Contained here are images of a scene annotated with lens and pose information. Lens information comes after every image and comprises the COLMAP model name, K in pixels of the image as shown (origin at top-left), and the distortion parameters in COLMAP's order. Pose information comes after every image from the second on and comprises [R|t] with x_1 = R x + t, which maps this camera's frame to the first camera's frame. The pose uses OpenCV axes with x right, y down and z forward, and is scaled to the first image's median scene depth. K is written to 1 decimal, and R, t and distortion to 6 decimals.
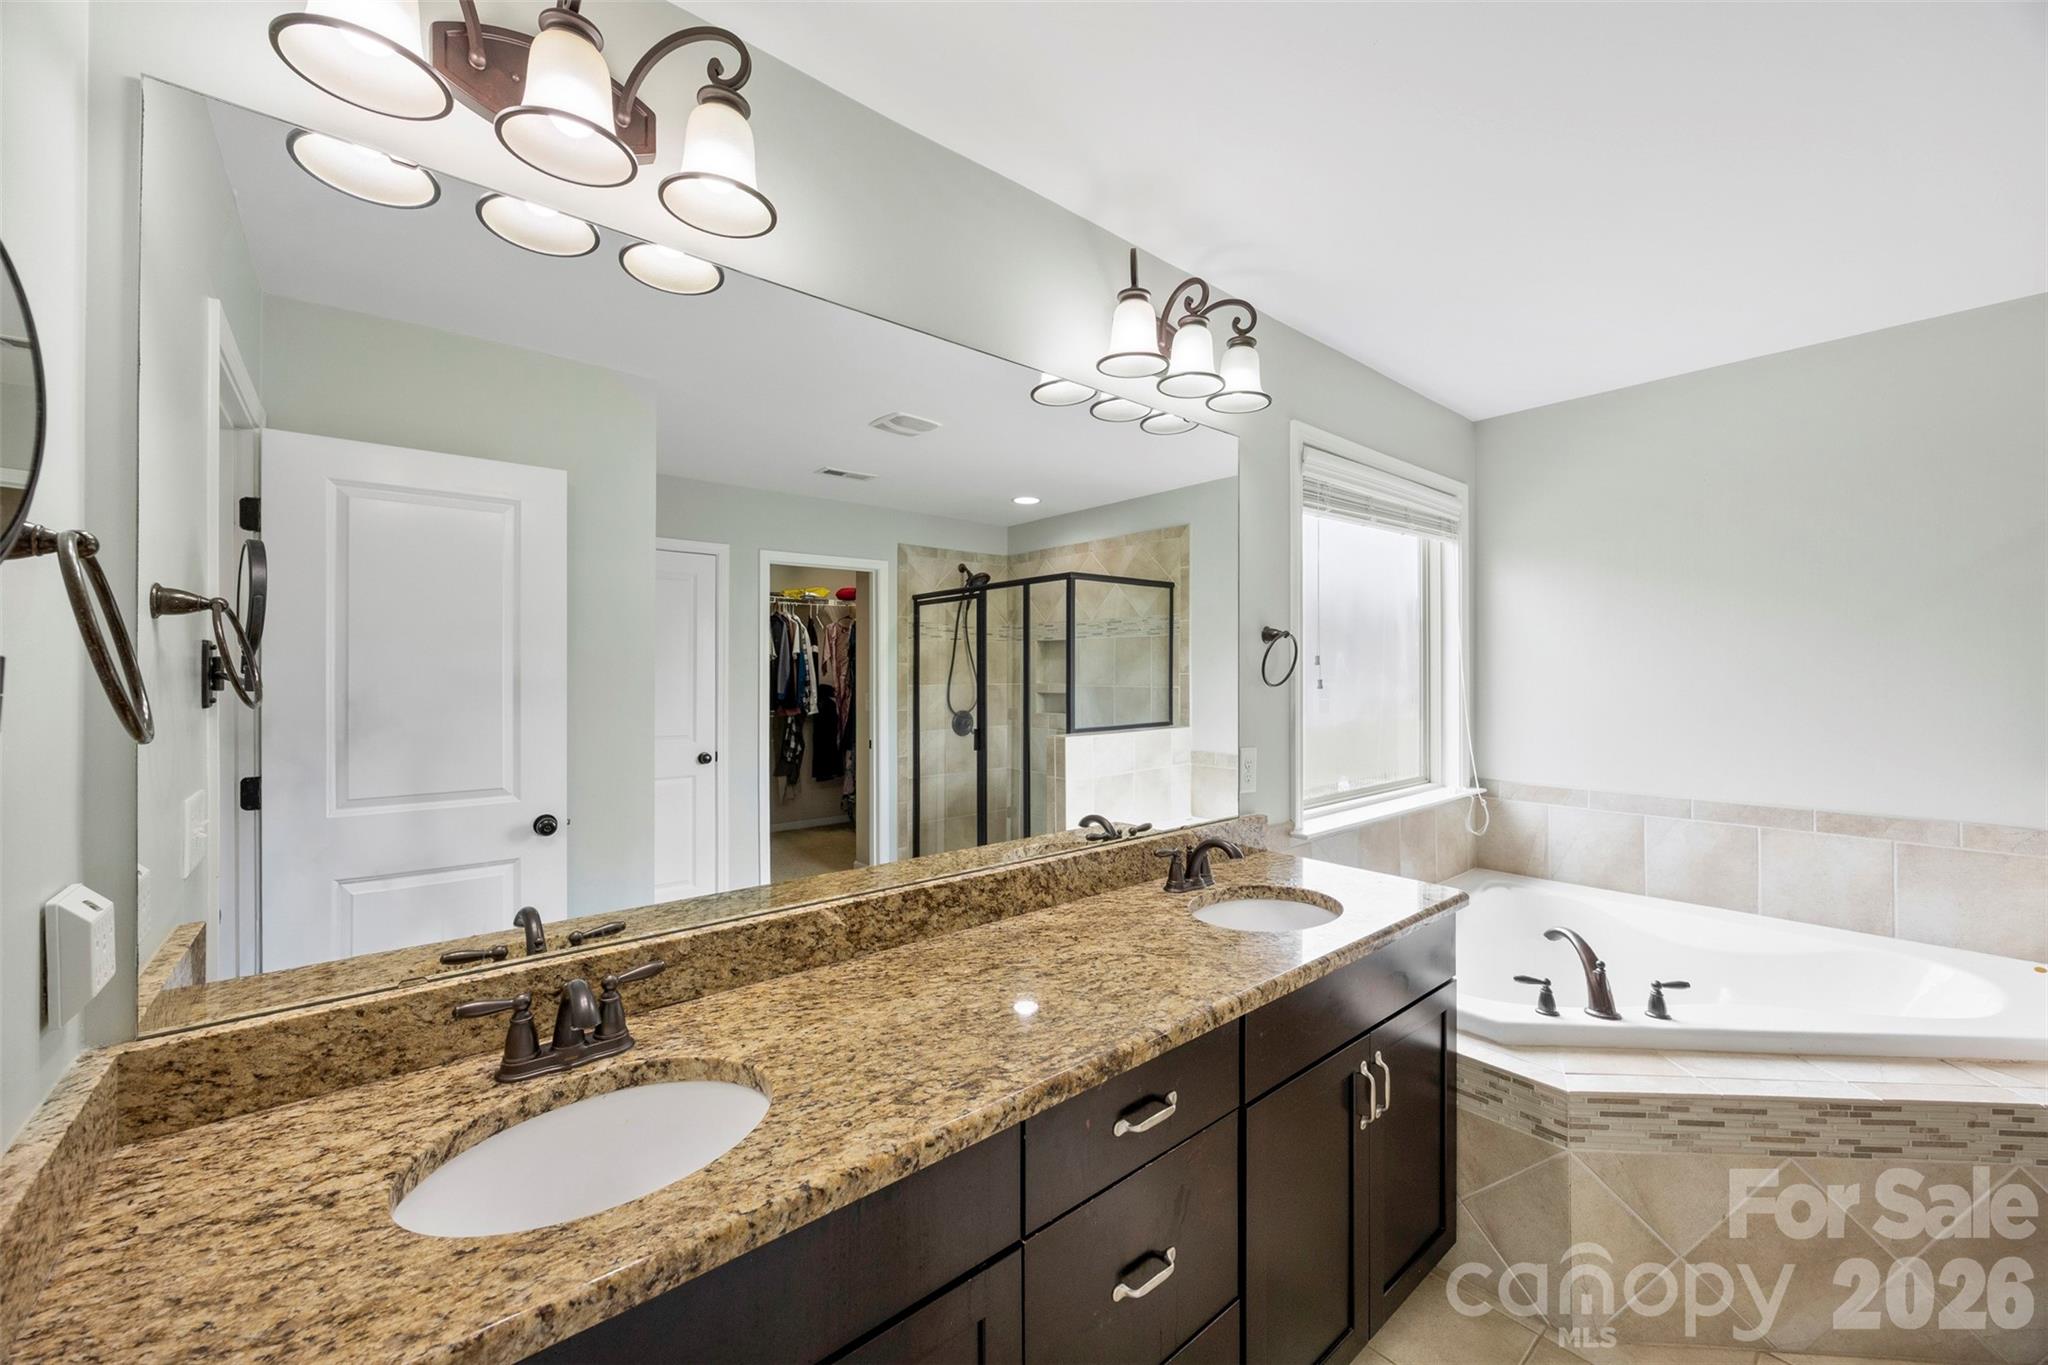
lens RADIAL K [[781.1, 0, 1006.1], [0, 781.1, 675.8], [0, 0, 1]] dist [-0.003923, 0.000120]
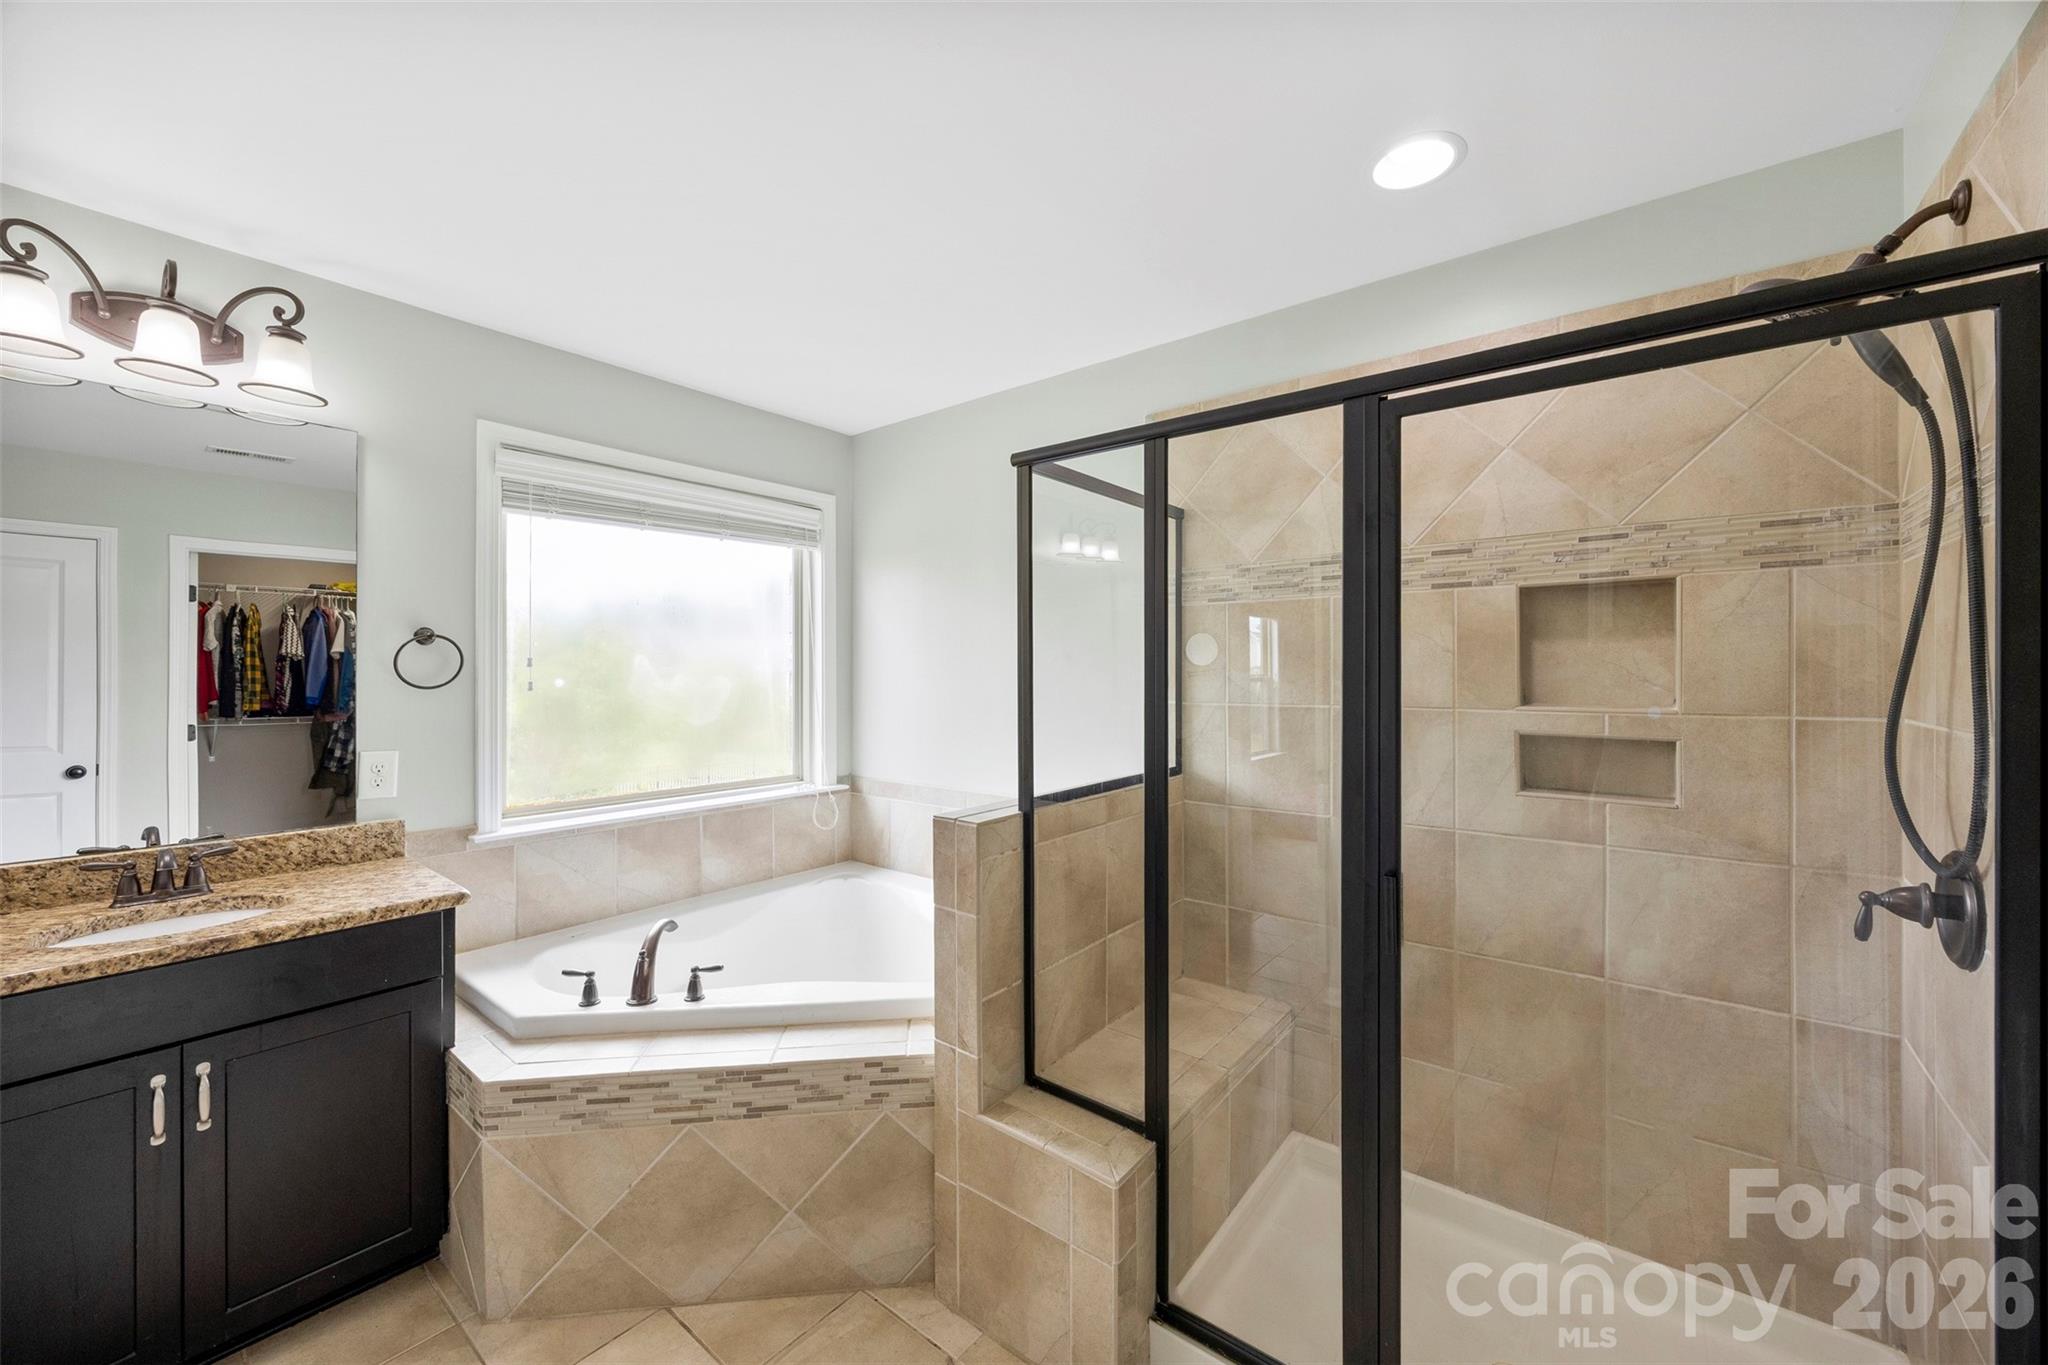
lens RADIAL K [[781.1, 0, 1013.8], [0, 781.1, 676.7], [0, 0, 1]] dist [-0.003923, 0.000120]
pose [[0.979723, 0.001951, 0.200345, 1.208846], [-0.001699, 0.999998, -0.001428, -0.002684], [-0.200348, 0.001059, 0.979724, -0.151794]]
